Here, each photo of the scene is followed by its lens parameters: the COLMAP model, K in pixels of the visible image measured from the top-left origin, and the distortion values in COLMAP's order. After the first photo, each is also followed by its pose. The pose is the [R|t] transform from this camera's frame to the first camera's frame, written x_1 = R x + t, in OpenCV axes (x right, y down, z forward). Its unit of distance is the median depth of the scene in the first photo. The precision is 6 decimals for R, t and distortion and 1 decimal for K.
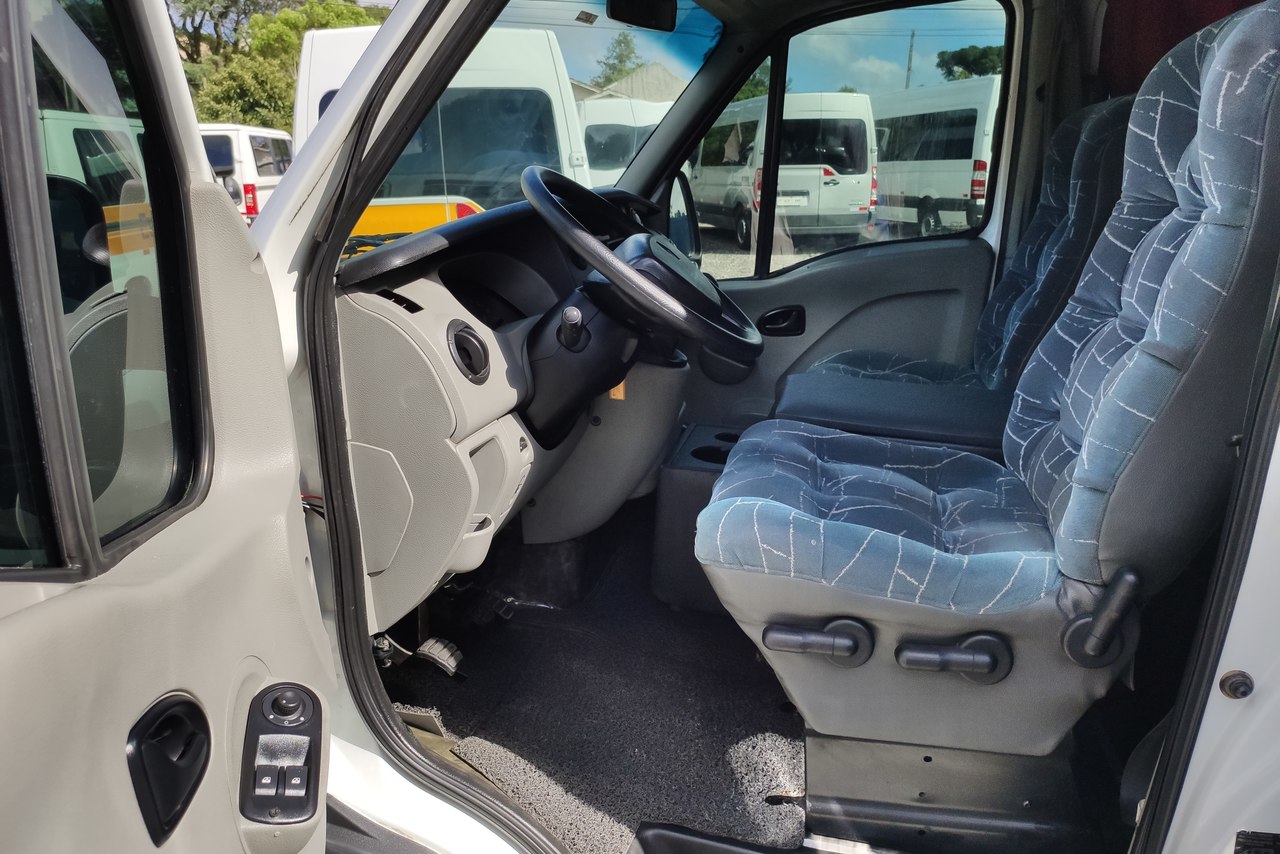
lens RADIAL K [[968.7, 0, 640.0], [0, 968.7, 427.0], [0, 0, 1]] dist [0.078230, -0.121846]
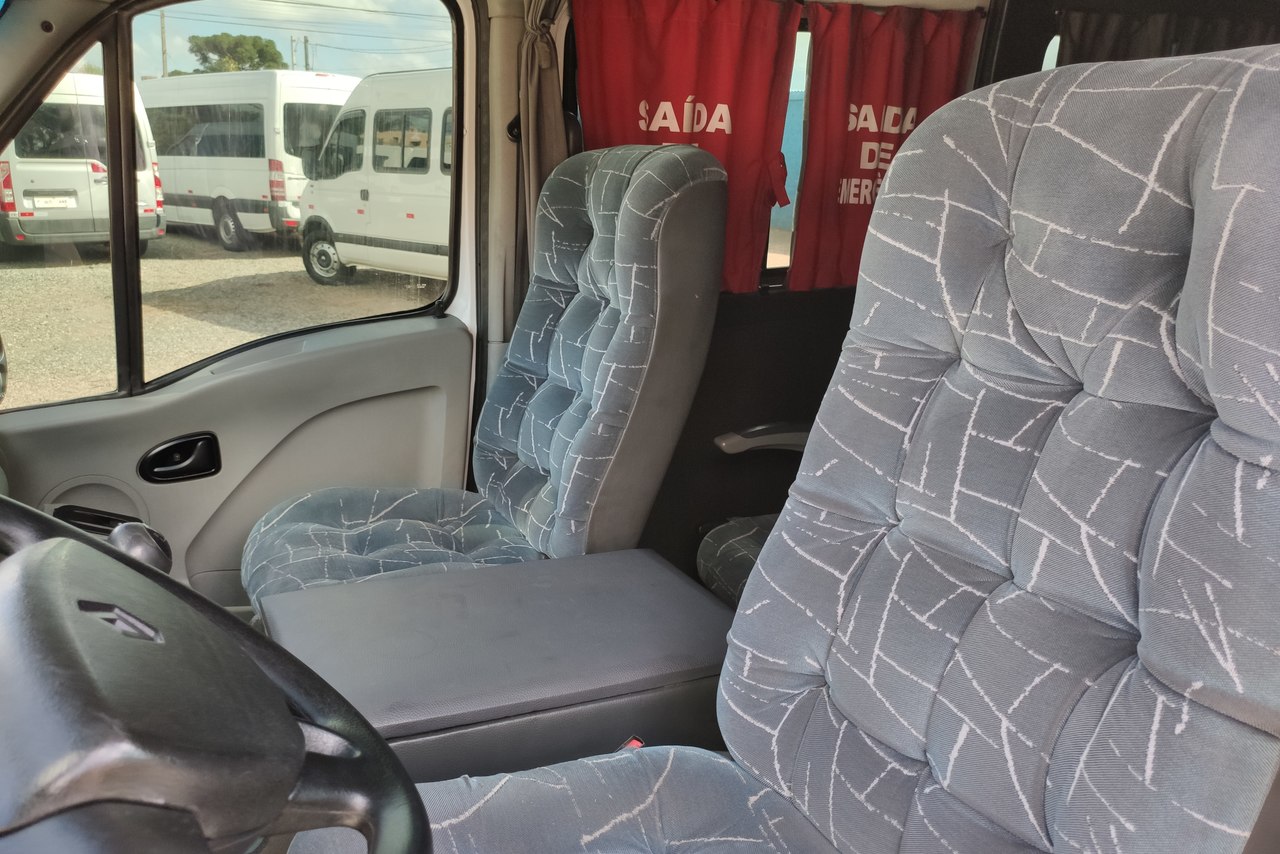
lens RADIAL K [[968.7, 0, 640.0], [0, 968.7, 427.0], [0, 0, 1]] dist [0.078230, -0.121846]
pose [[0.771033, -0.143094, 0.620510, -0.017109], [0.138530, 0.988780, 0.055885, -0.123853], [-0.621545, 0.042870, 0.782205, 0.310758]]
